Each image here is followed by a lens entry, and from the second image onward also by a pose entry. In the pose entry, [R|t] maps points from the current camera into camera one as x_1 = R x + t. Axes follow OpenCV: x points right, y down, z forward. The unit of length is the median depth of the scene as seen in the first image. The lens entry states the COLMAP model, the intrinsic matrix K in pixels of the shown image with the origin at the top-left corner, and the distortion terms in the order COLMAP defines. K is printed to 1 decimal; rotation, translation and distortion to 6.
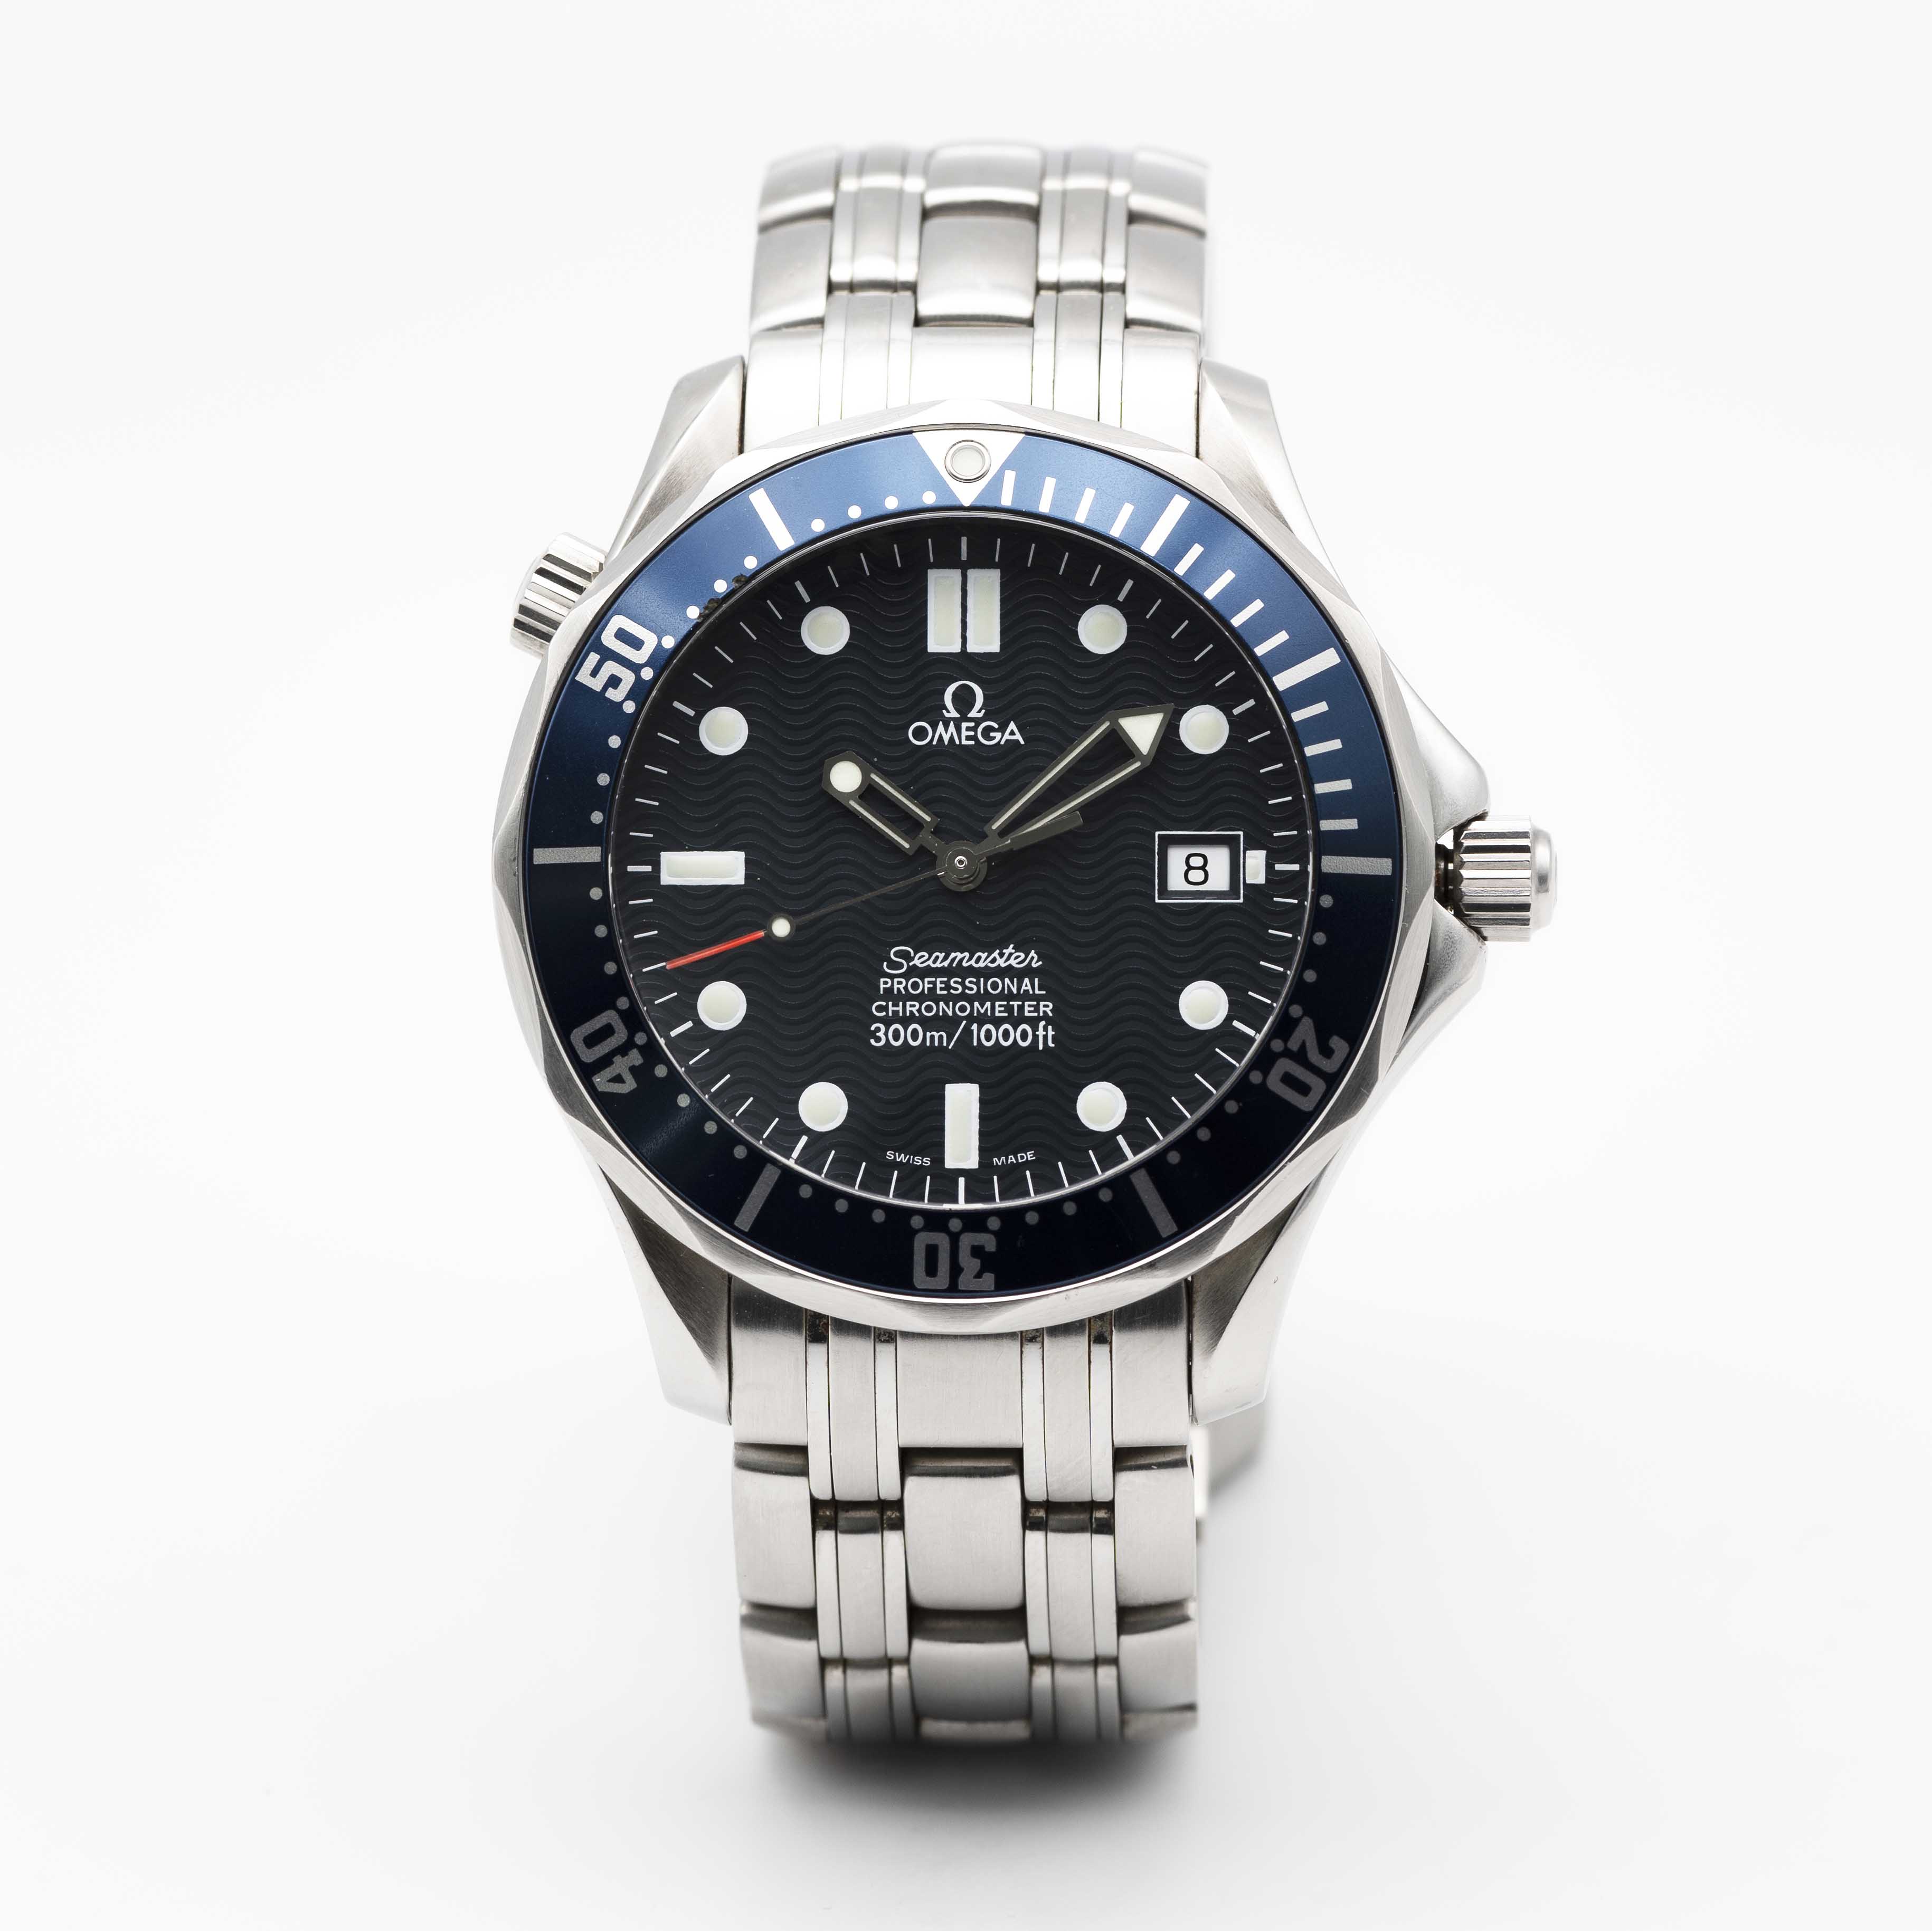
lens RADIAL K [[13631.1, 0, 966.0], [0, 13631.1, 965.5], [0, 0, 1]] dist [-0.877649, -25.150748]
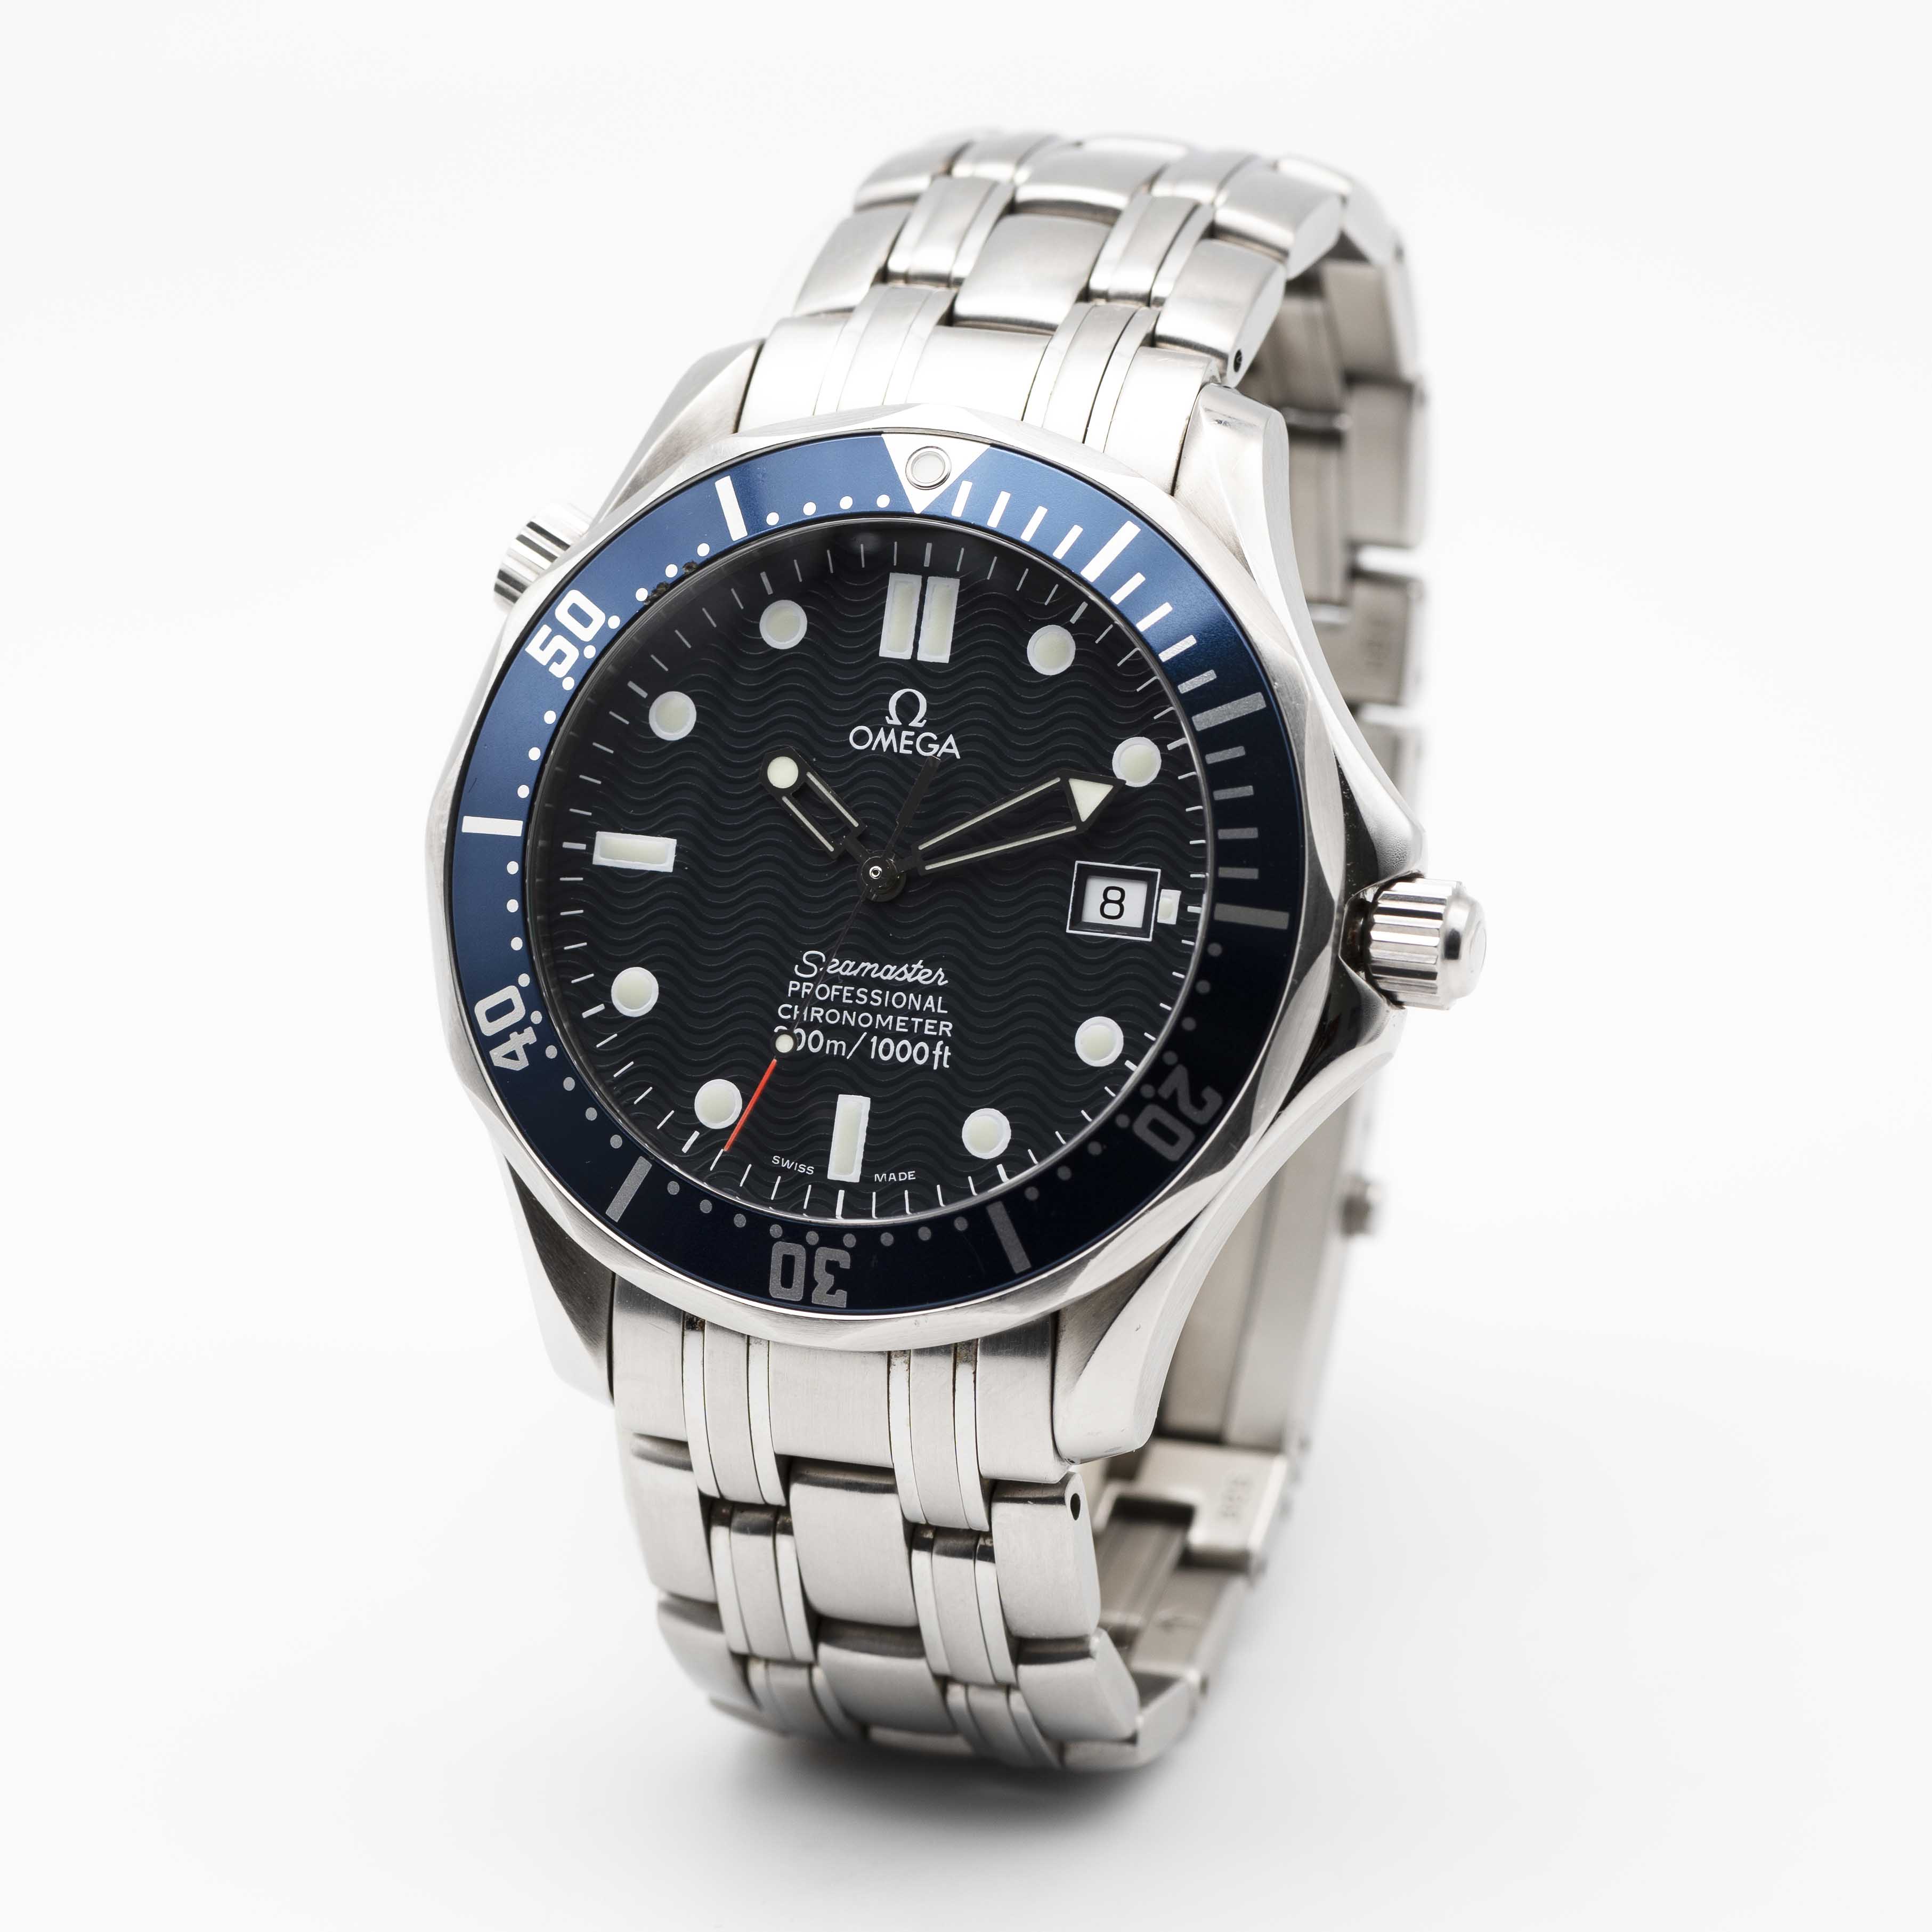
lens RADIAL K [[13632.8, 0, 966.0], [0, 13632.8, 966.0], [0, 0, 1]] dist [-0.877649, -25.150748]
pose [[0.963164, 0.101085, -0.249191, 0.252436], [-0.094536, 0.994790, 0.038144, -0.039070], [0.251749, -0.013182, 0.967703, 0.045904]]
